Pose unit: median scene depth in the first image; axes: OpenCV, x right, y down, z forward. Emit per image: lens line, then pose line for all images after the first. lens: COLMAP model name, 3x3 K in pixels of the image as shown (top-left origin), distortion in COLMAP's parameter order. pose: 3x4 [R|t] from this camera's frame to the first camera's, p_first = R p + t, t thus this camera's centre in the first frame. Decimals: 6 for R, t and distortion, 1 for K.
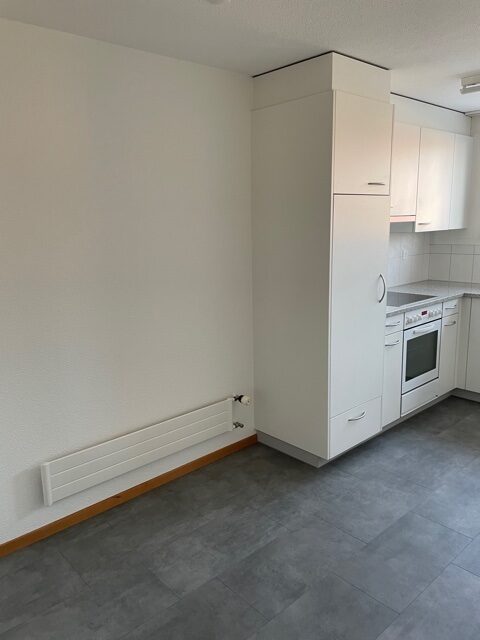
lens RADIAL K [[482.5, 0, 233.9], [0, 482.5, 318.1], [0, 0, 1]] dist [0.090725, -0.113753]
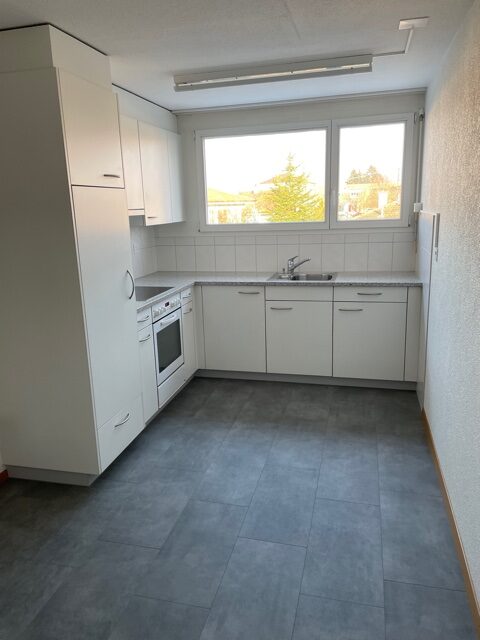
lens RADIAL K [[482.5, 0, 233.9], [0, 482.5, 318.1], [0, 0, 1]] dist [0.090725, -0.113753]
pose [[0.834435, -0.128163, 0.535997, -0.050448], [0.120683, 0.991471, 0.049194, -0.016691], [-0.537731, 0.023636, 0.842785, 0.071603]]
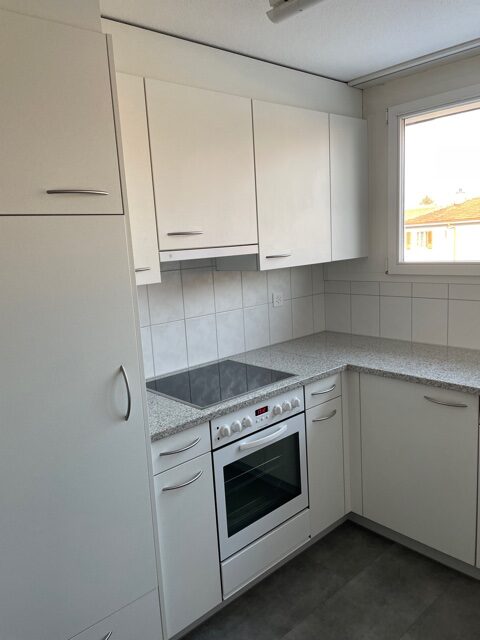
lens RADIAL K [[482.5, 0, 233.9], [0, 482.5, 318.1], [0, 0, 1]] dist [0.090725, -0.113753]
pose [[0.999431, -0.032565, -0.008757, 0.419548], [0.032241, 0.998868, -0.034969, -0.117423], [0.009886, 0.034667, 0.999350, 0.477994]]
